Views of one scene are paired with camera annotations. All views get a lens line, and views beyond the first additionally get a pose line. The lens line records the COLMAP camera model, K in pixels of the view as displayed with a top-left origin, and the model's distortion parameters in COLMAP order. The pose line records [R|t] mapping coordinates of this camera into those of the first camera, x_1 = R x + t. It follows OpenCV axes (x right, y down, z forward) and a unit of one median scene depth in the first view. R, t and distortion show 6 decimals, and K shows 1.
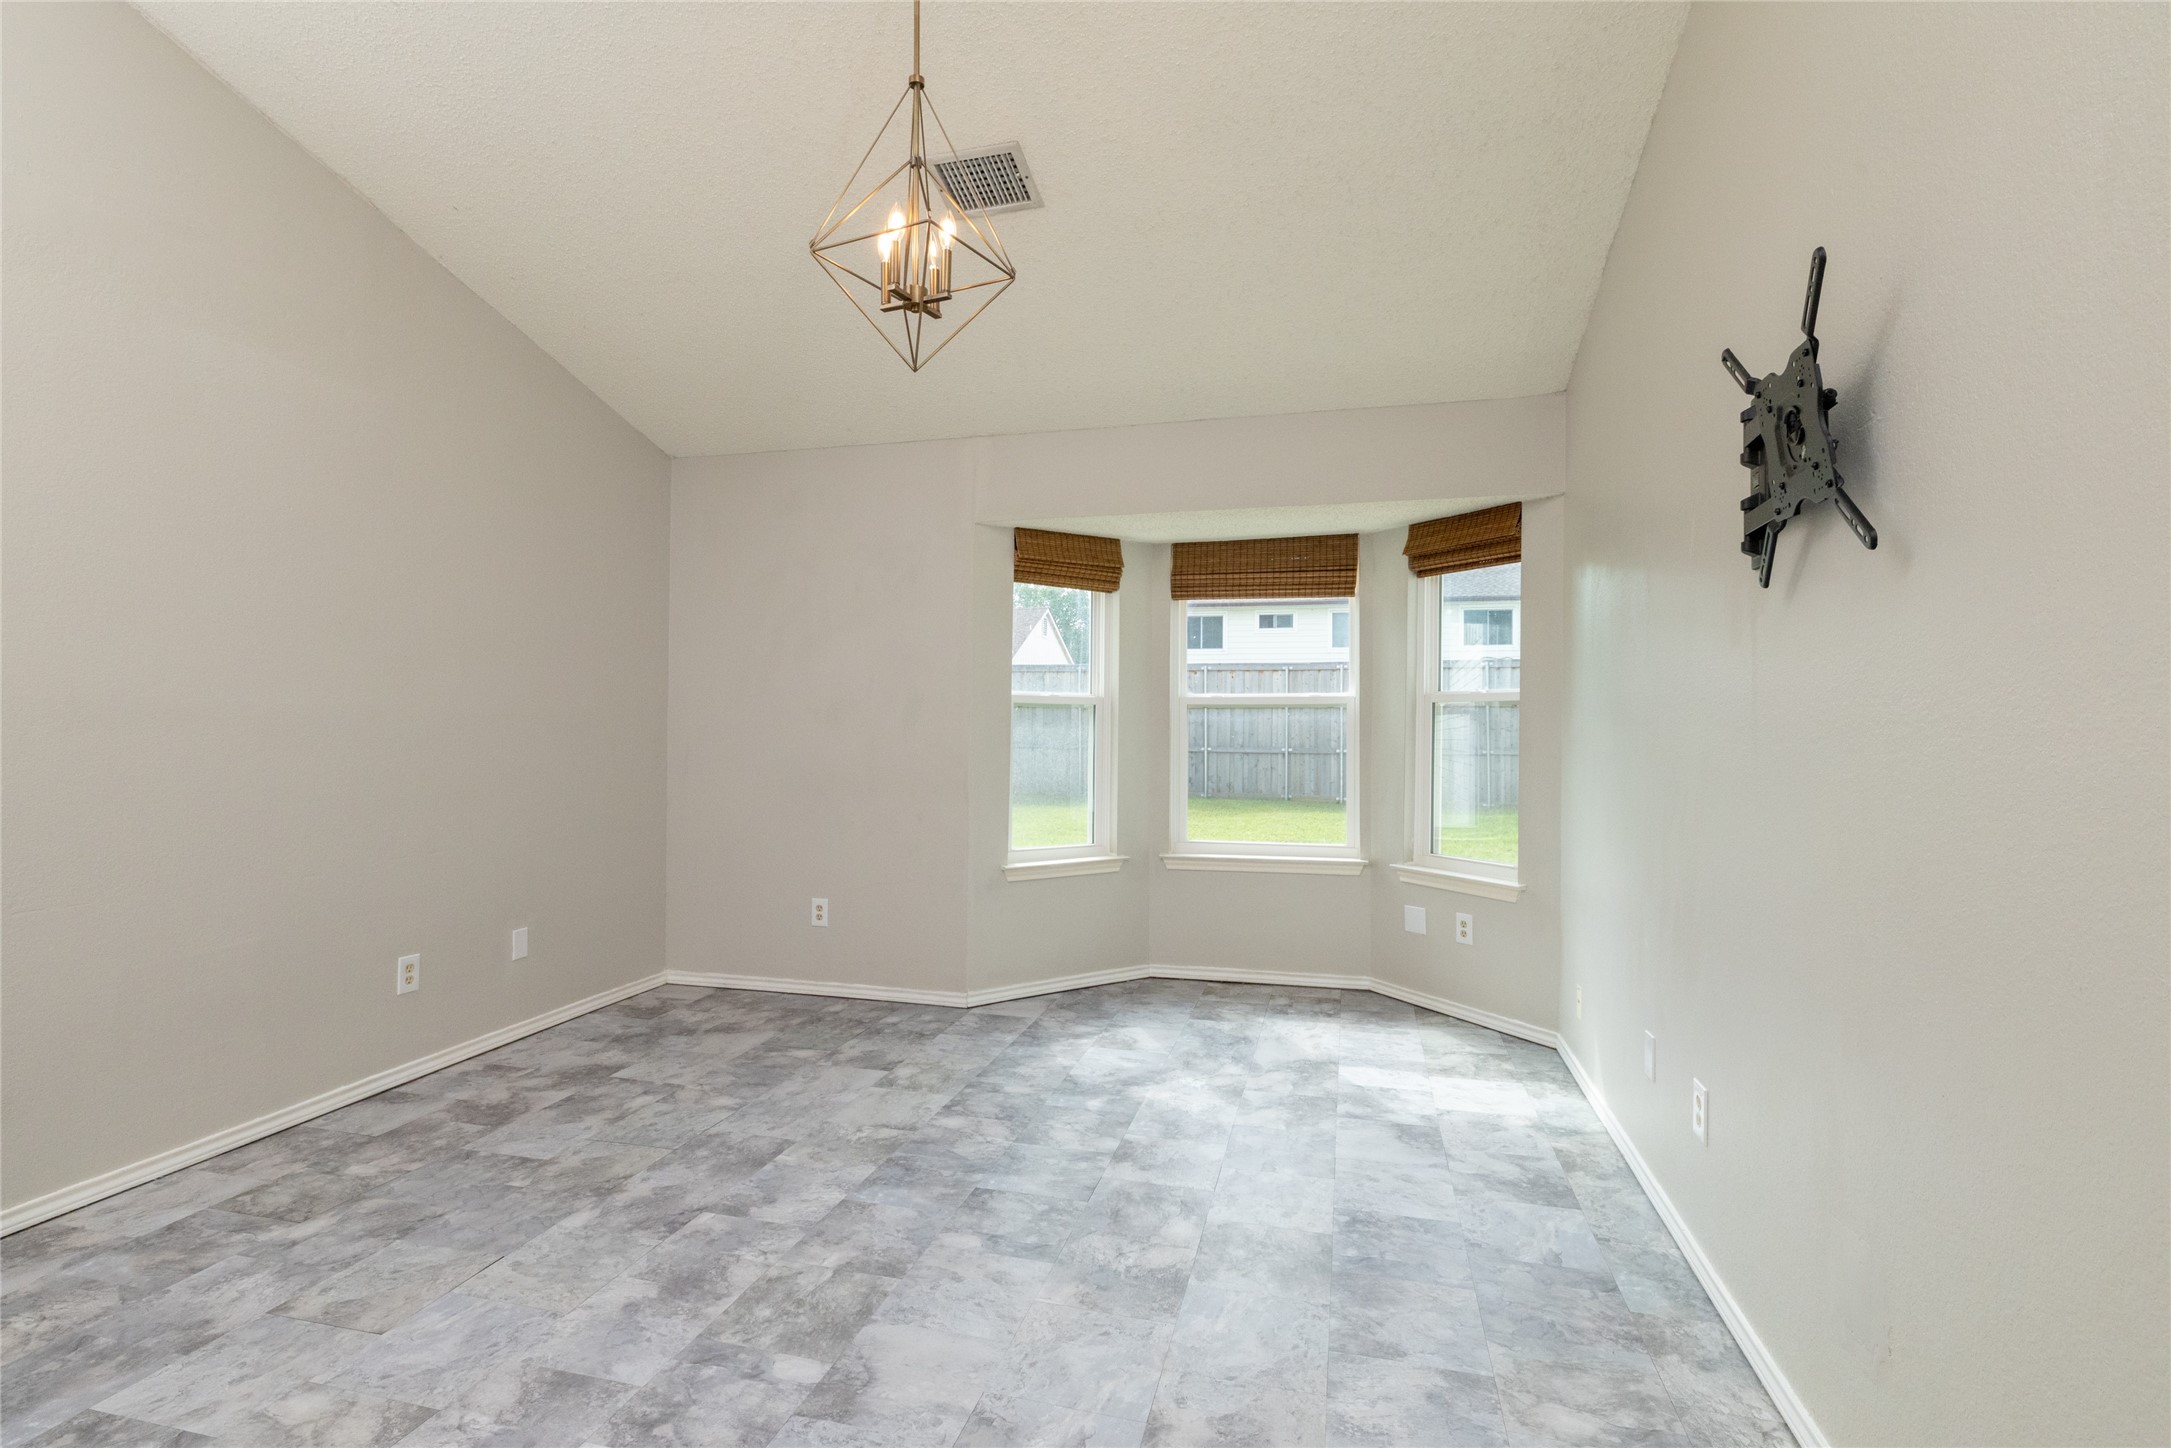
lens RADIAL K [[1052.1, 0, 1093.3], [0, 1052.1, 724.8], [0, 0, 1]] dist [-0.001593, 0.000154]
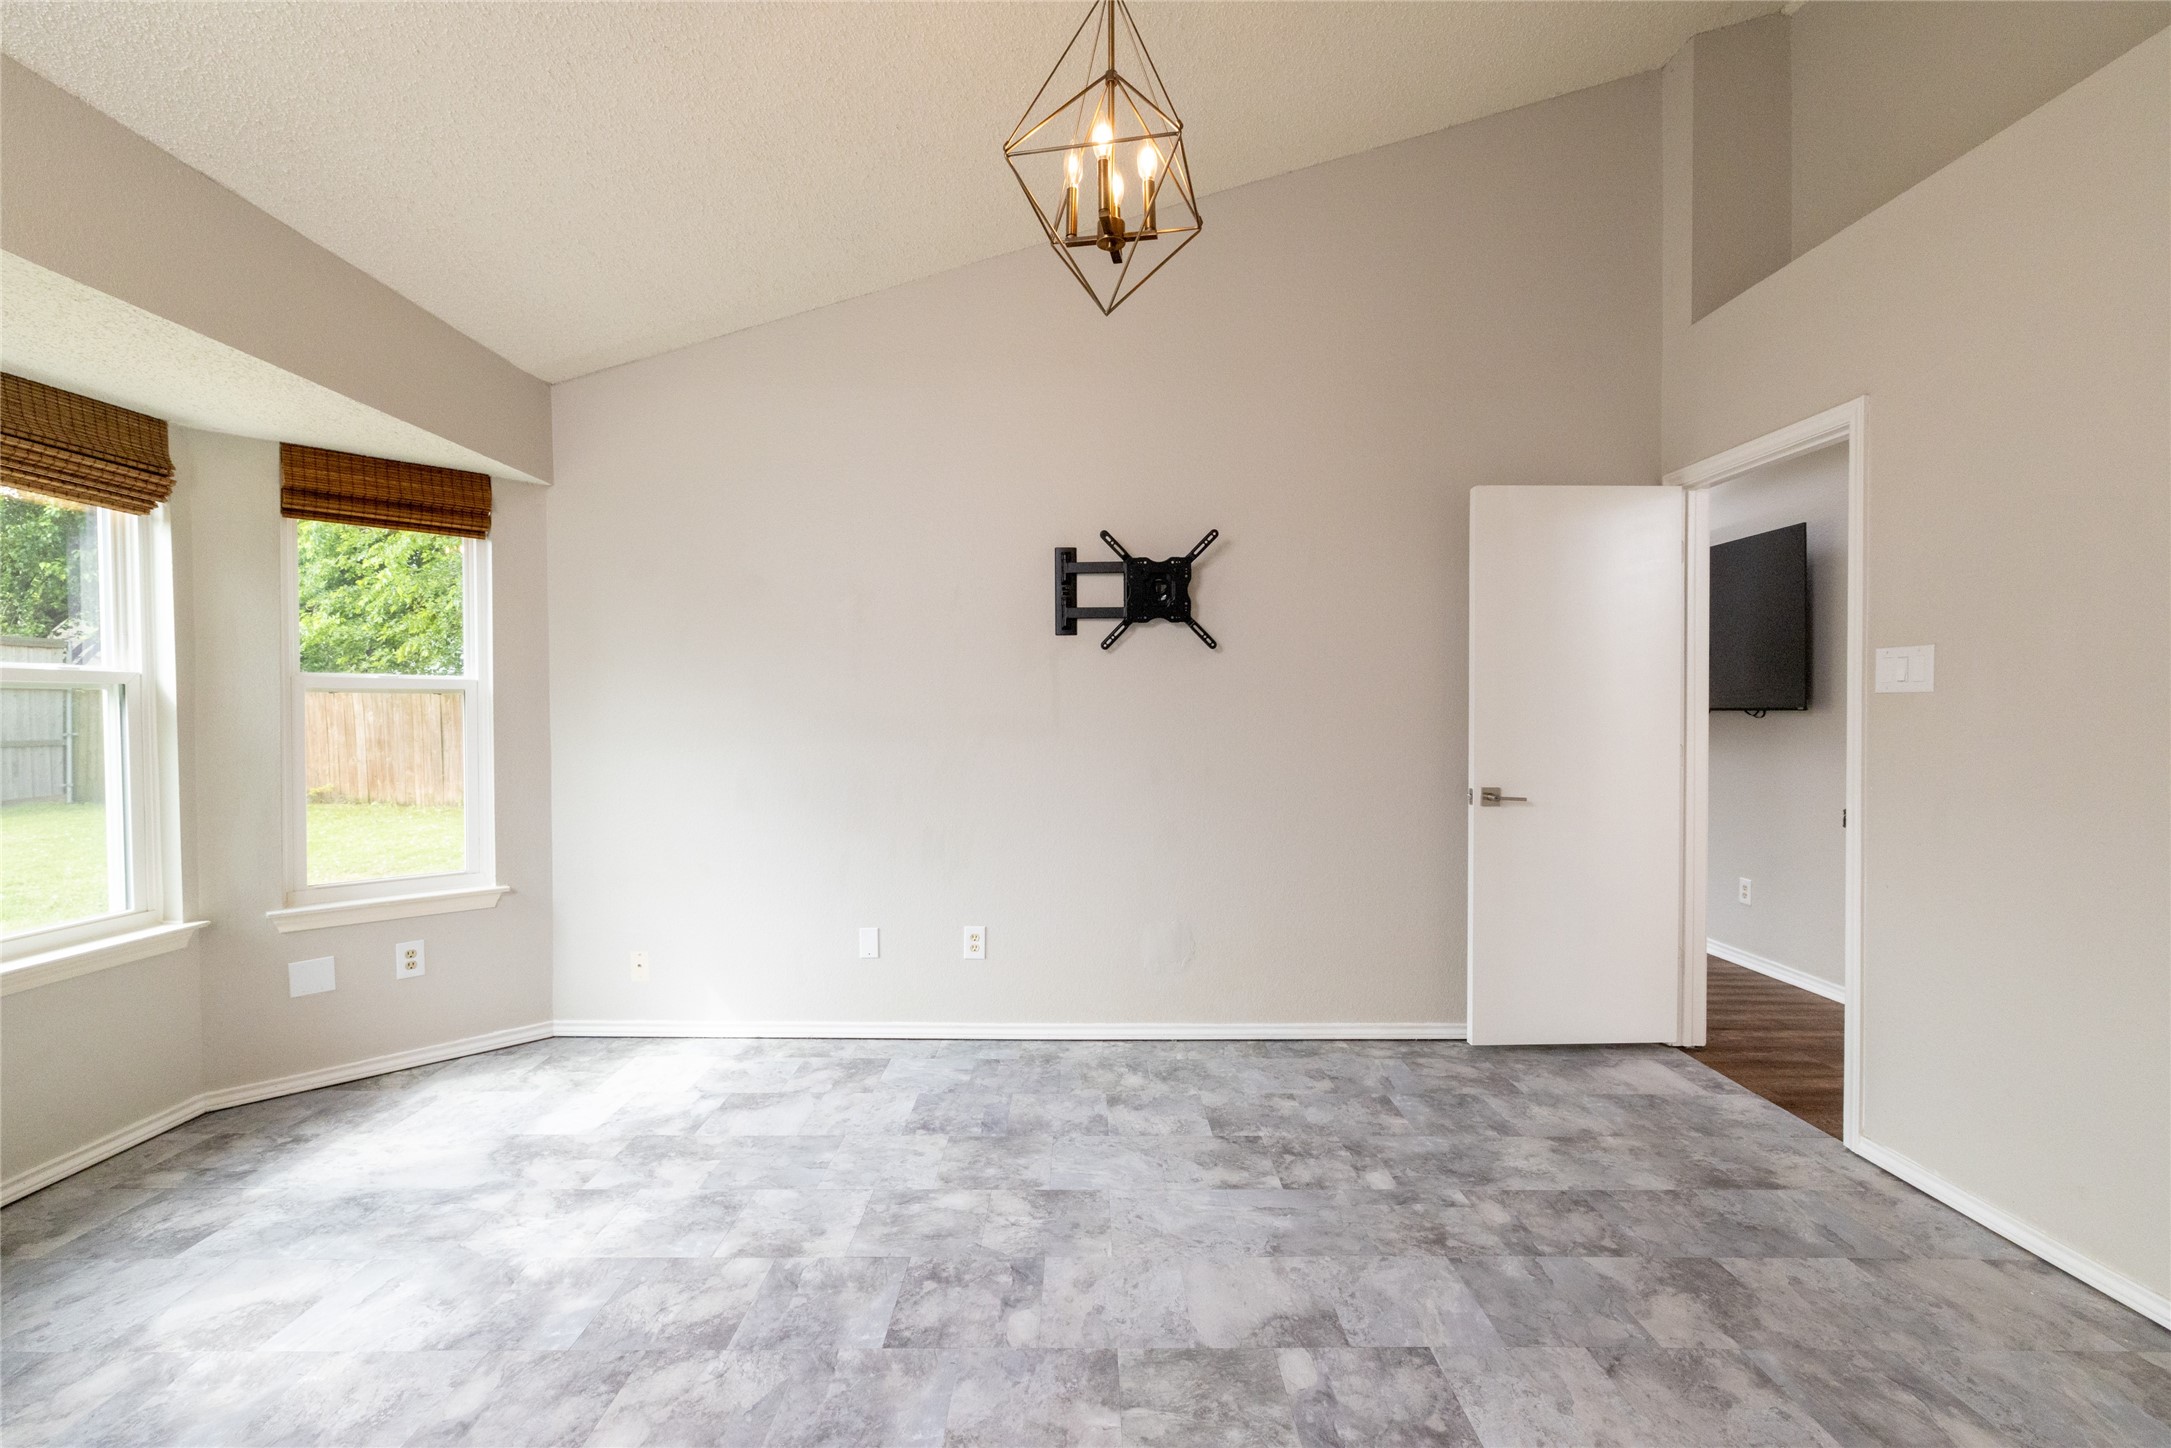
lens RADIAL K [[939.8, 0, 1089.3], [0, 939.8, 726.1], [0, 0, 1]] dist [-0.003633, 0.000921]
pose [[-0.273185, -0.019877, 0.961756, -0.596557], [0.001292, 0.999778, 0.021030, -0.008450], [-0.961961, 0.006987, -0.273099, 0.796309]]
